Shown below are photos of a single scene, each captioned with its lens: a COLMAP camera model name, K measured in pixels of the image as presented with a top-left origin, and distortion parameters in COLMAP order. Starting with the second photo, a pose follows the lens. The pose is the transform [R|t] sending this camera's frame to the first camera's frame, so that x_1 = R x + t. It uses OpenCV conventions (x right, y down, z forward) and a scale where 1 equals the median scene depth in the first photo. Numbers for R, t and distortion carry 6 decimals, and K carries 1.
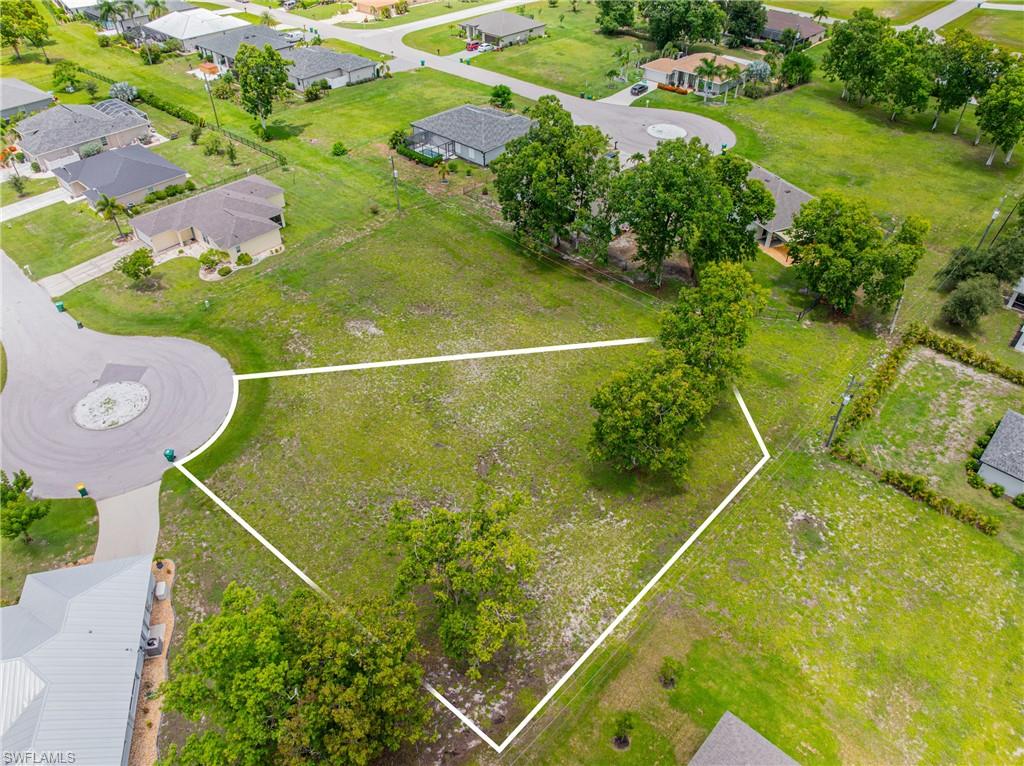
lens RADIAL K [[717.7, 0, 513.4], [0, 717.7, 387.7], [0, 0, 1]] dist [-0.034575, -0.004986]
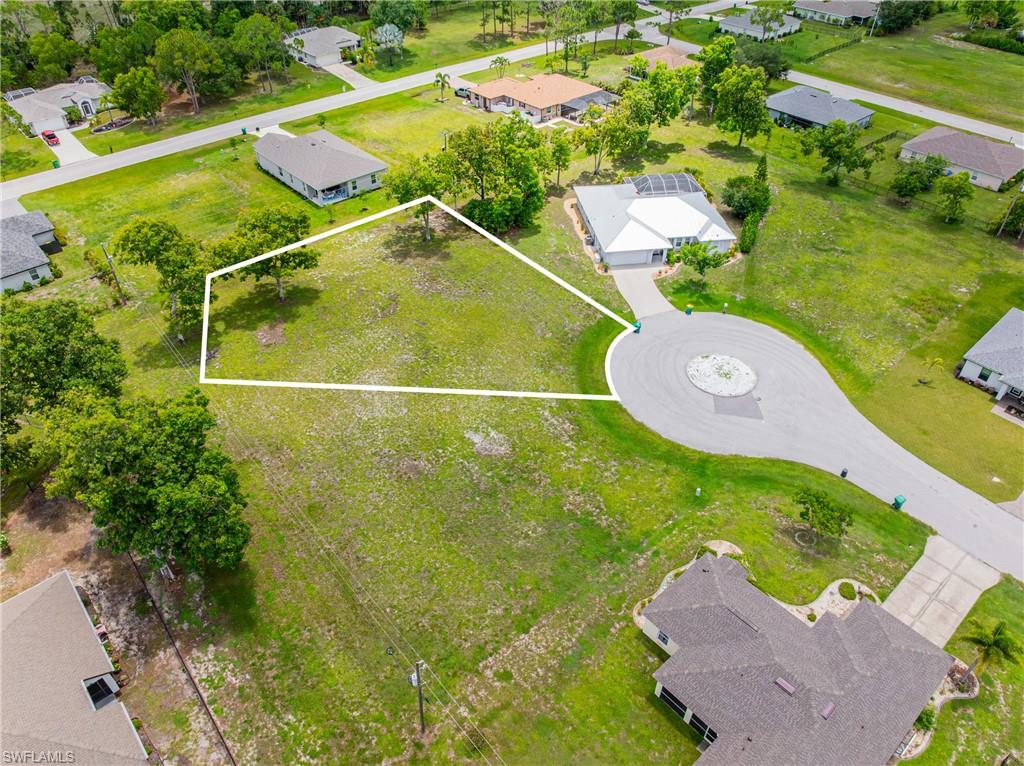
lens RADIAL K [[717.7, 0, 513.4], [0, 717.7, 387.7], [0, 0, 1]] dist [-0.034575, -0.004986]
pose [[-0.994949, -0.072819, 0.069096, -0.253940], [0.056464, 0.163139, 0.984986, -0.797805], [-0.082998, 0.983912, -0.158203, 0.927836]]
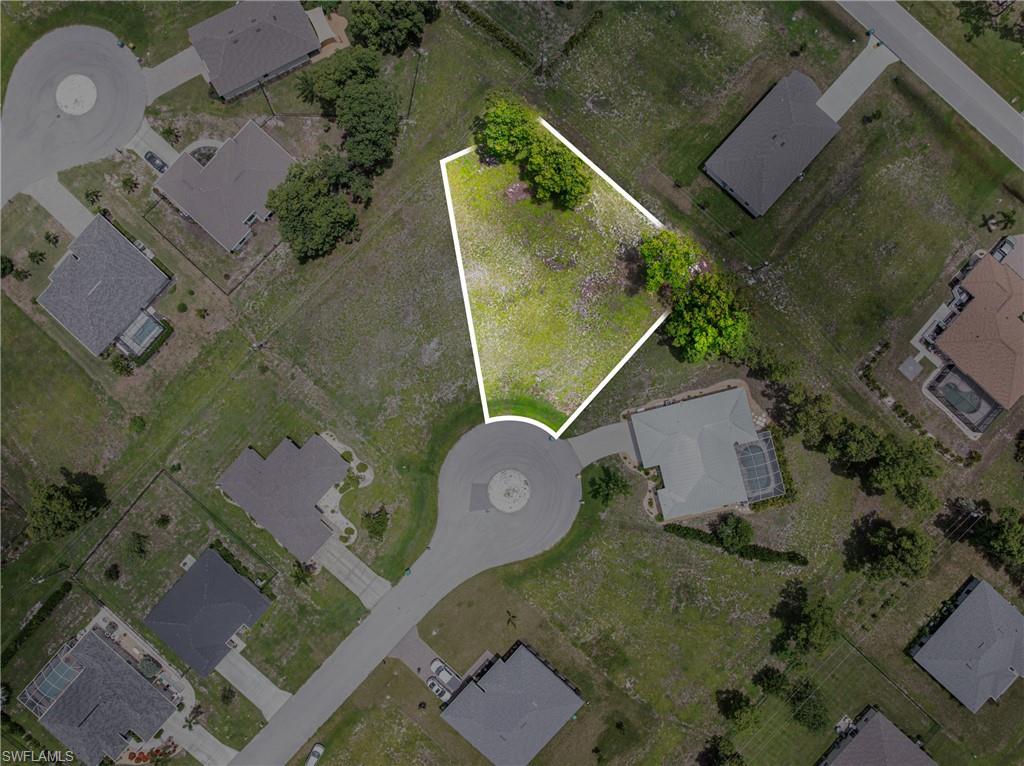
lens RADIAL K [[717.7, 0, 513.4], [0, 717.7, 387.7], [0, 0, 1]] dist [-0.034575, -0.004986]
pose [[-0.005046, -0.999987, 0.000940, -0.248505], [0.648744, -0.002558, 0.761002, -0.953371], [-0.760990, 0.004450, 0.648749, -0.075898]]
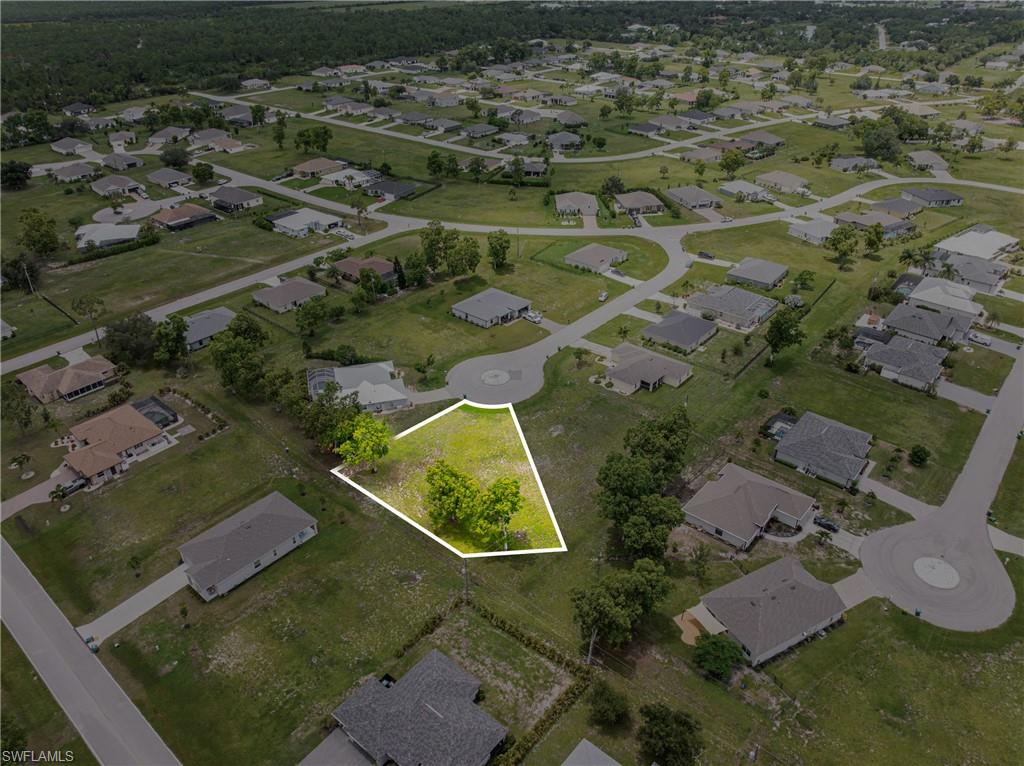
lens RADIAL K [[717.7, 0, 513.4], [0, 717.7, 387.7], [0, 0, 1]] dist [-0.034575, -0.004986]
pose [[0.038178, 0.519895, -0.853377, 1.184866], [-0.646402, 0.664106, 0.375669, -0.699156], [0.762041, 0.537282, 0.361416, 0.136039]]
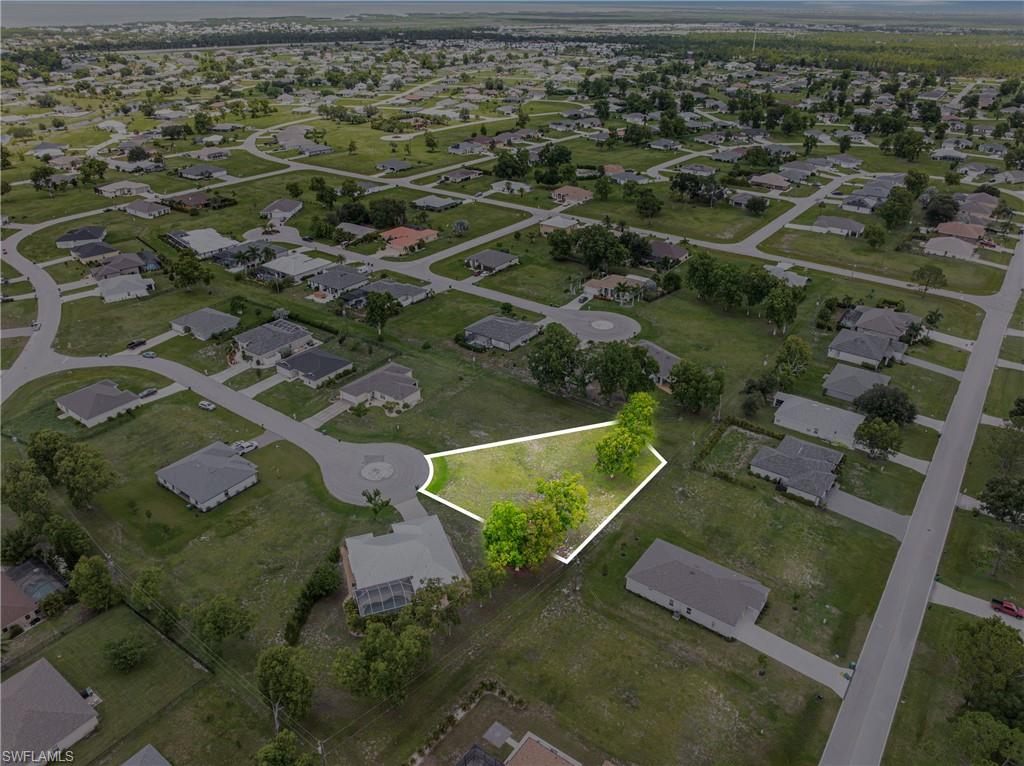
lens RADIAL K [[717.7, 0, 513.4], [0, 717.7, 387.7], [0, 0, 1]] dist [-0.034575, -0.004986]
pose [[0.993333, -0.054998, 0.101318, -0.273264], [0.074439, 0.977082, -0.199425, 0.188592], [-0.088028, 0.205637, 0.974661, -0.966039]]
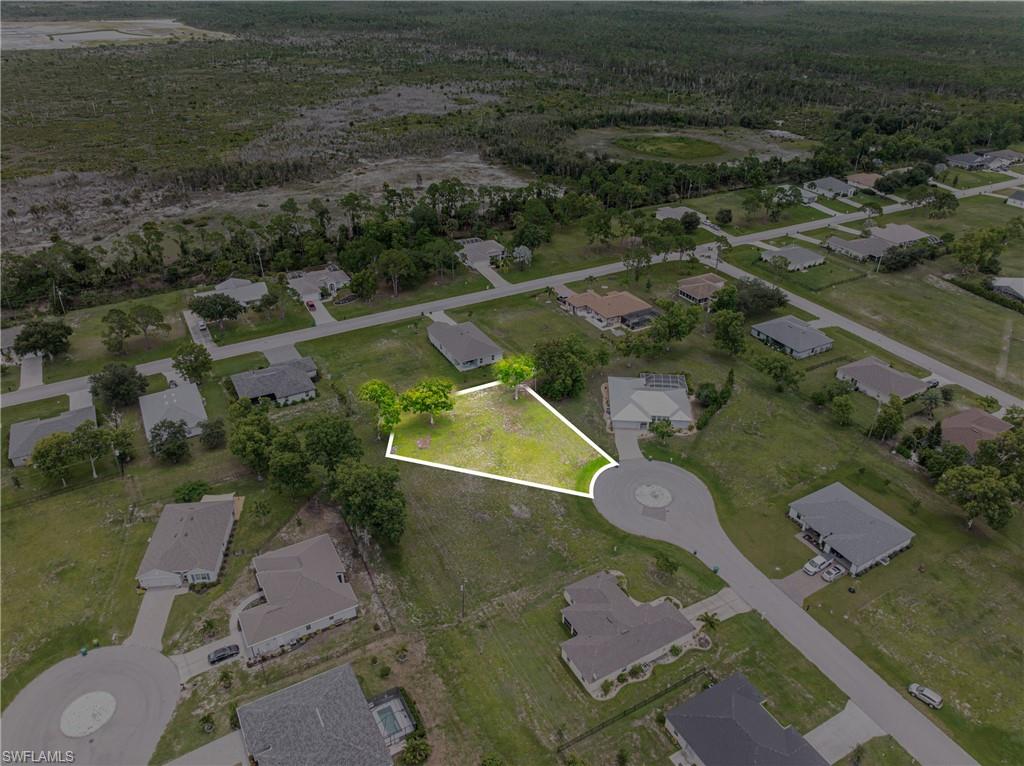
lens RADIAL K [[717.7, 0, 513.4], [0, 717.7, 387.7], [0, 0, 1]] dist [-0.034575, -0.004986]
pose [[-0.949962, -0.173410, 0.259809, -0.505302], [0.191056, 0.335460, 0.922477, -1.509430], [-0.247122, 0.925957, -0.285543, 1.057039]]
